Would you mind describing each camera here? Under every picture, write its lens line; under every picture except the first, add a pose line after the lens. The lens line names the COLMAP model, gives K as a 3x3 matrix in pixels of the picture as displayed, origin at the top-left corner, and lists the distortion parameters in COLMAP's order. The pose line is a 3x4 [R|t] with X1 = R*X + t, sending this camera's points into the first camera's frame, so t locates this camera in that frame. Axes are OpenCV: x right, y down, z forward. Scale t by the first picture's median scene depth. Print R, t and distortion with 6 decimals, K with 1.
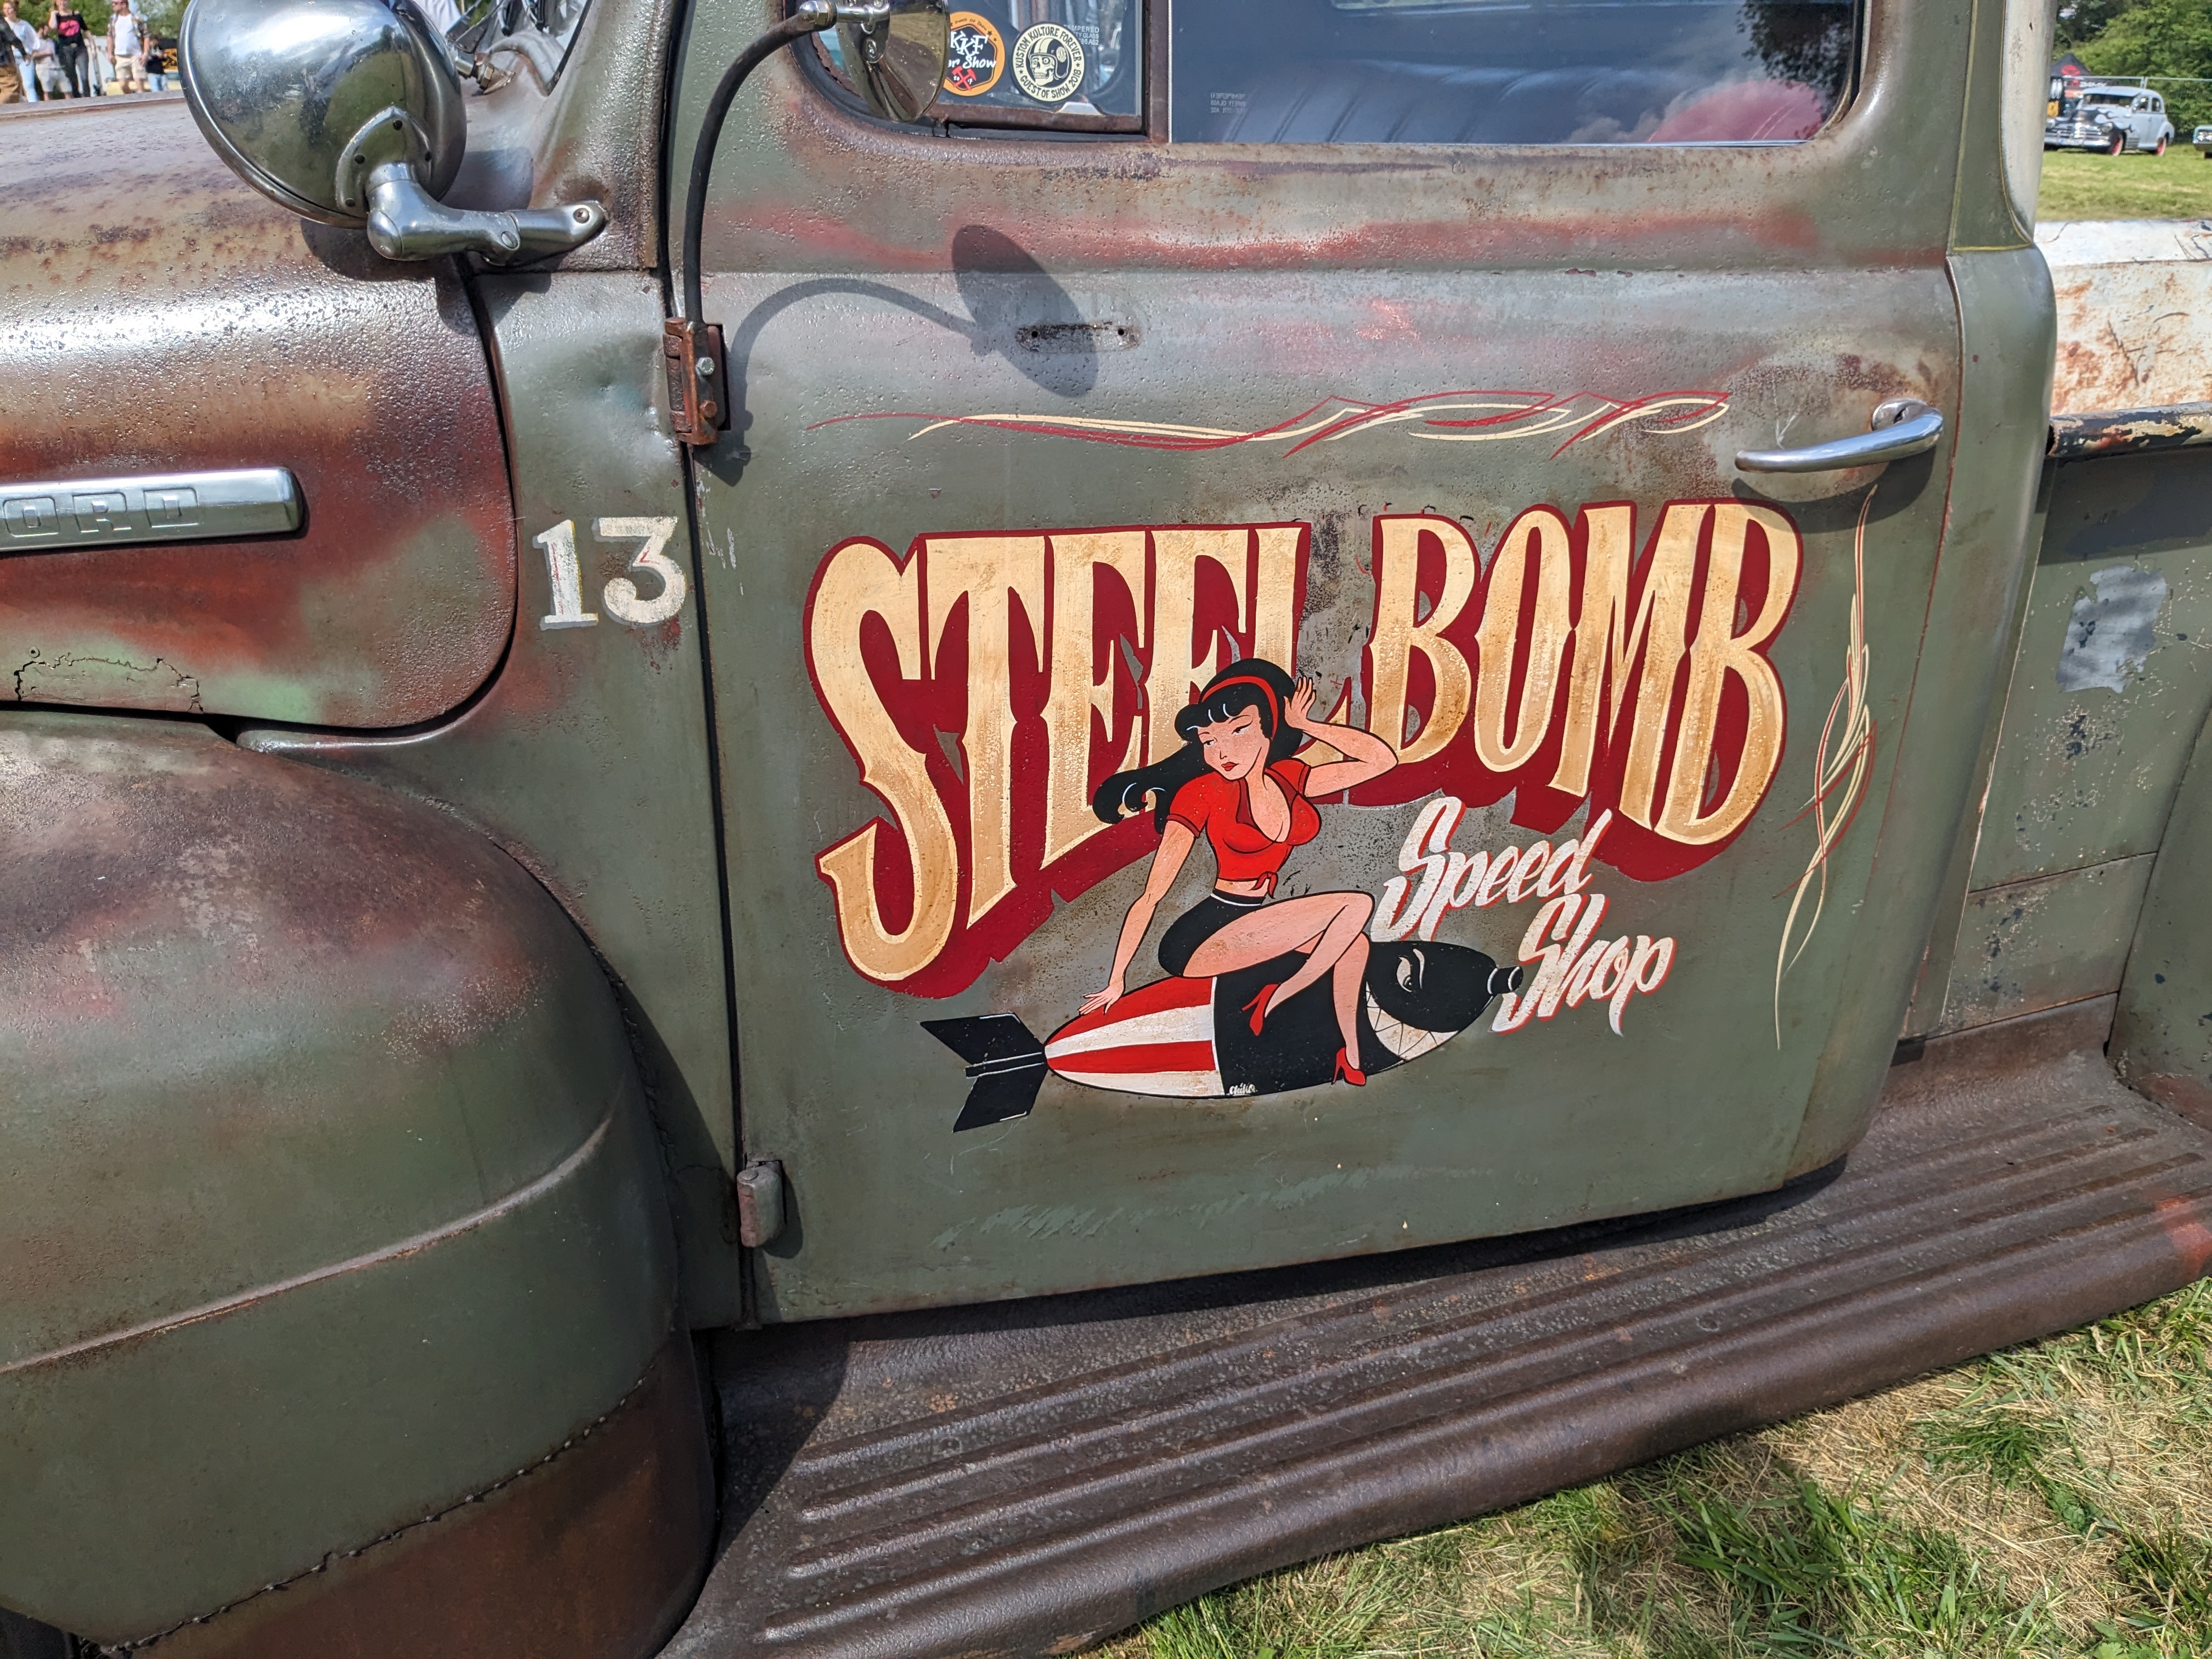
lens RADIAL K [[1784.7, 0, 1110.7], [0, 1784.7, 824.2], [0, 0, 1]] dist [0.045269, -0.048753]
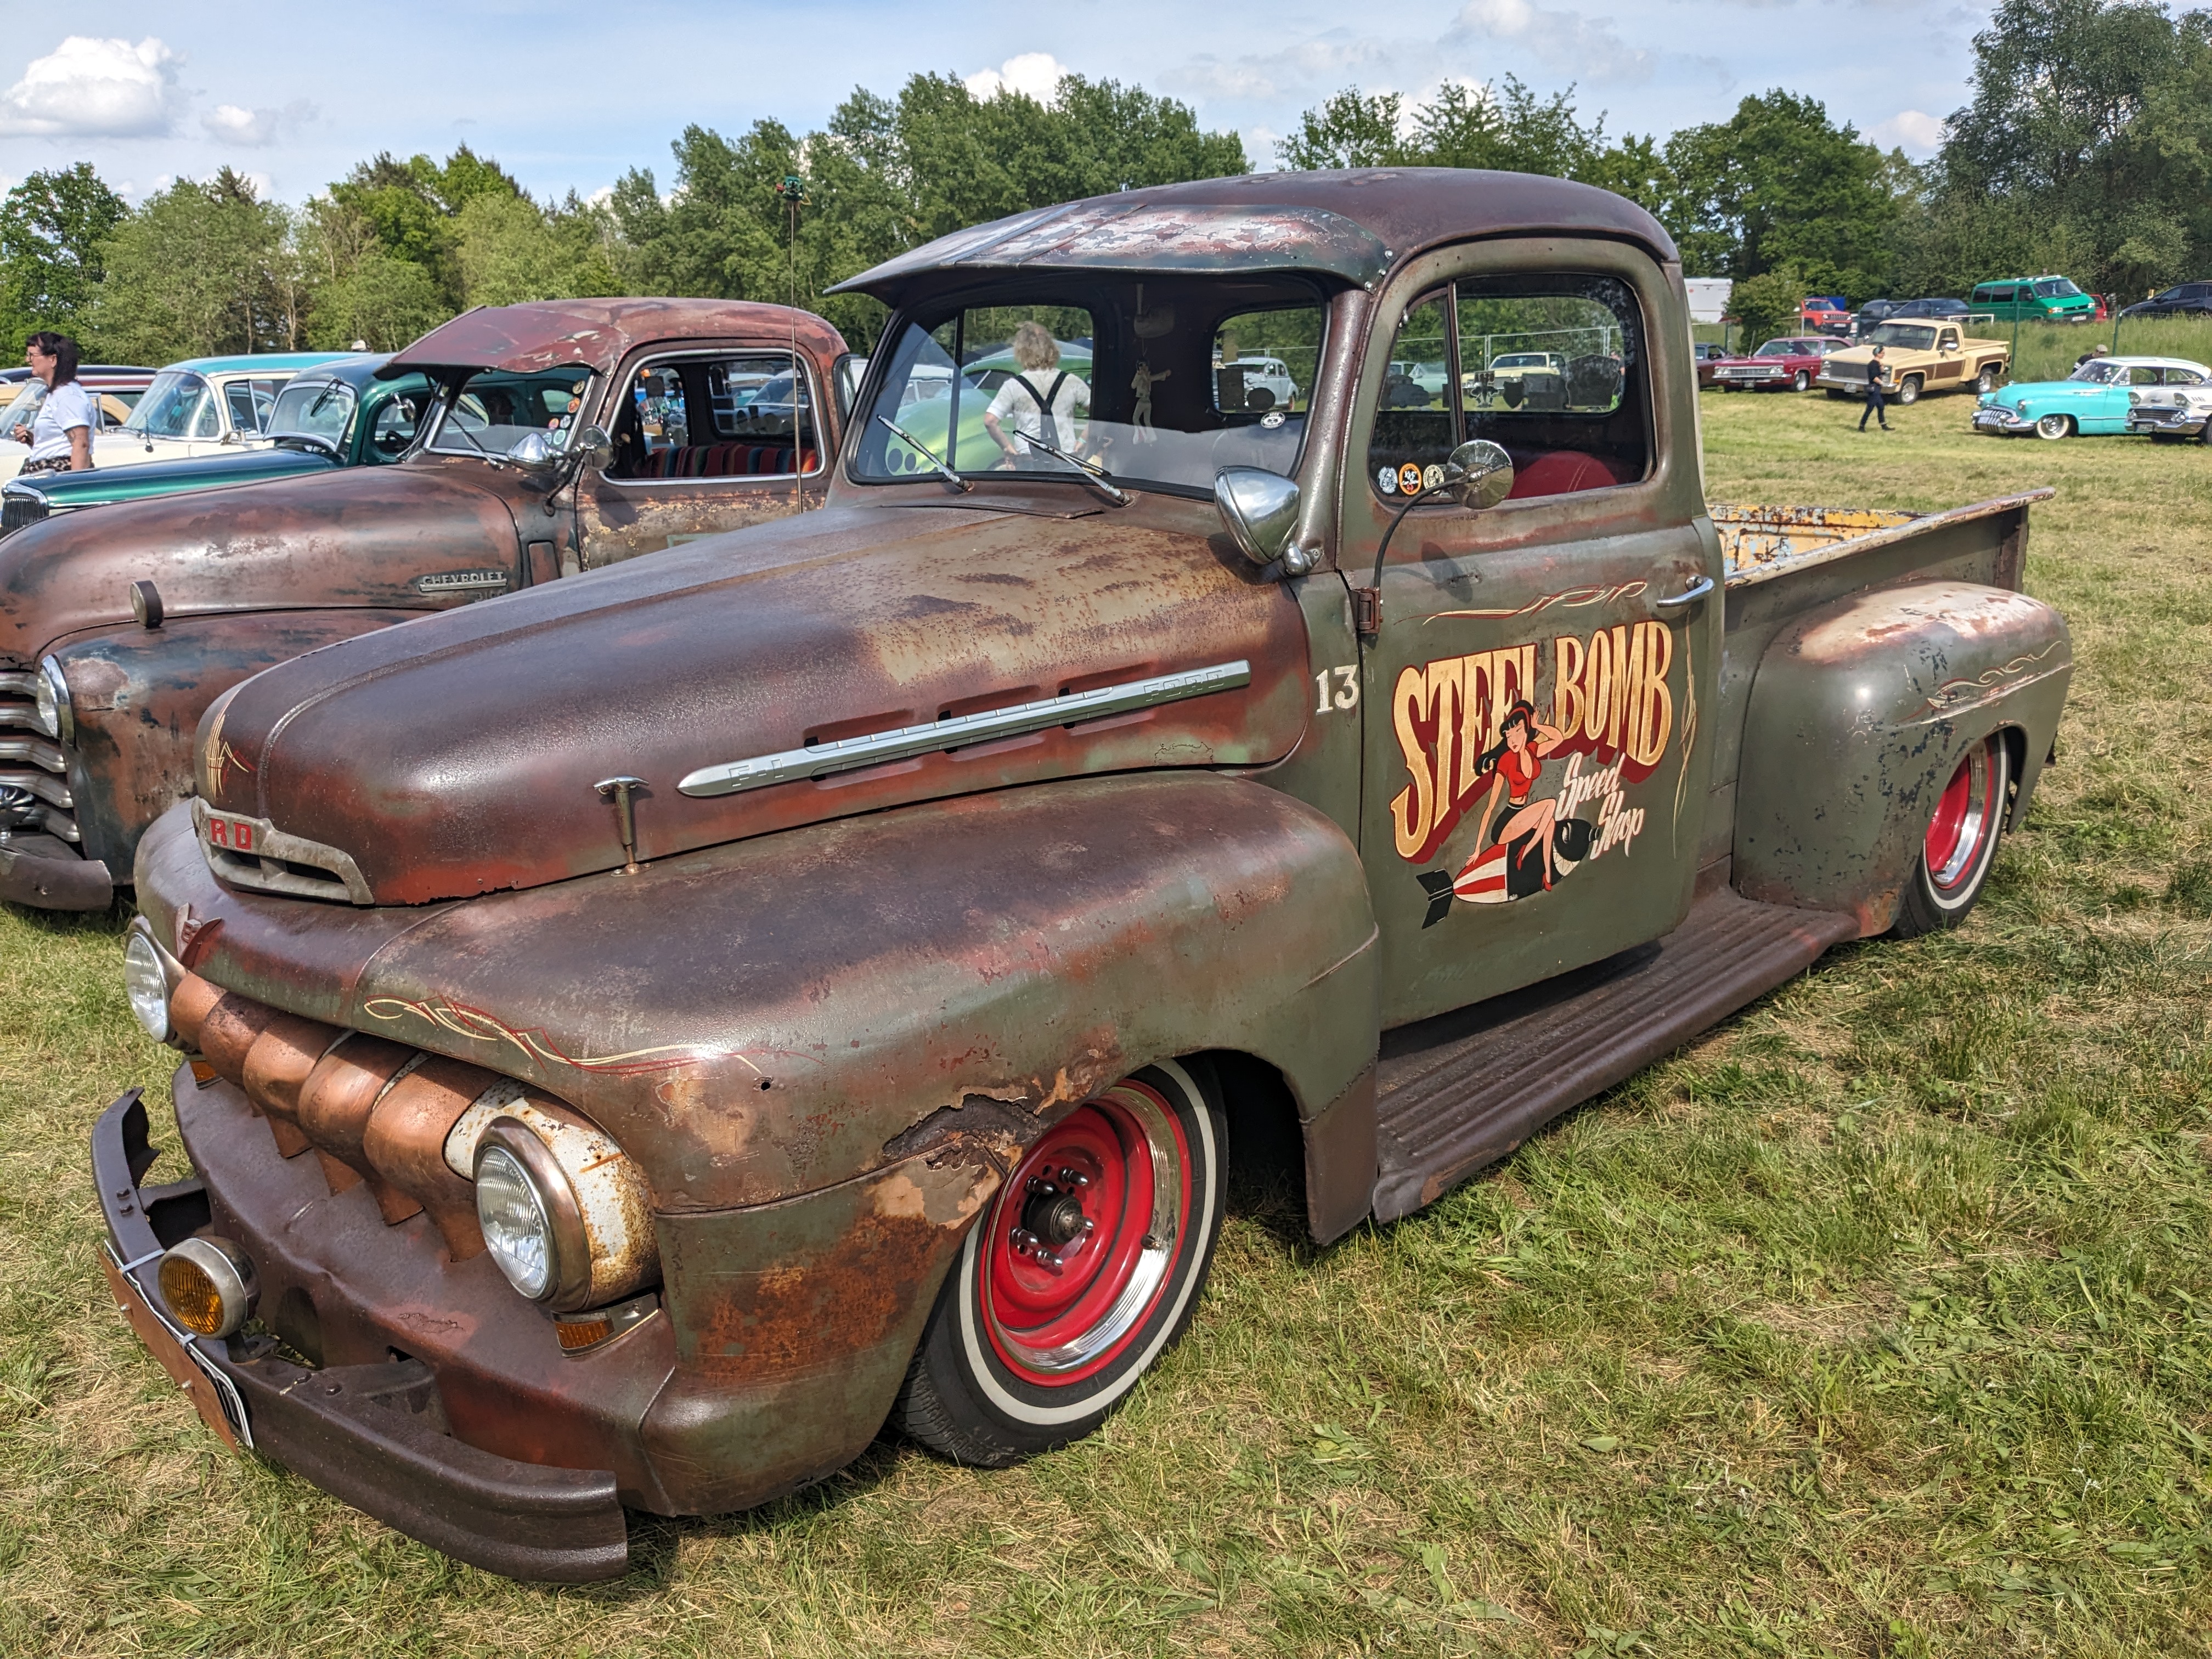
lens RADIAL K [[1784.7, 0, 1048.7], [0, 1784.7, 834.5], [0, 0, 1]] dist [0.045269, -0.048753]
pose [[0.924240, -0.148152, 0.351897, -1.385655], [0.196000, 0.975043, -0.104282, 0.211903], [-0.327666, 0.165354, 0.930212, -1.024790]]
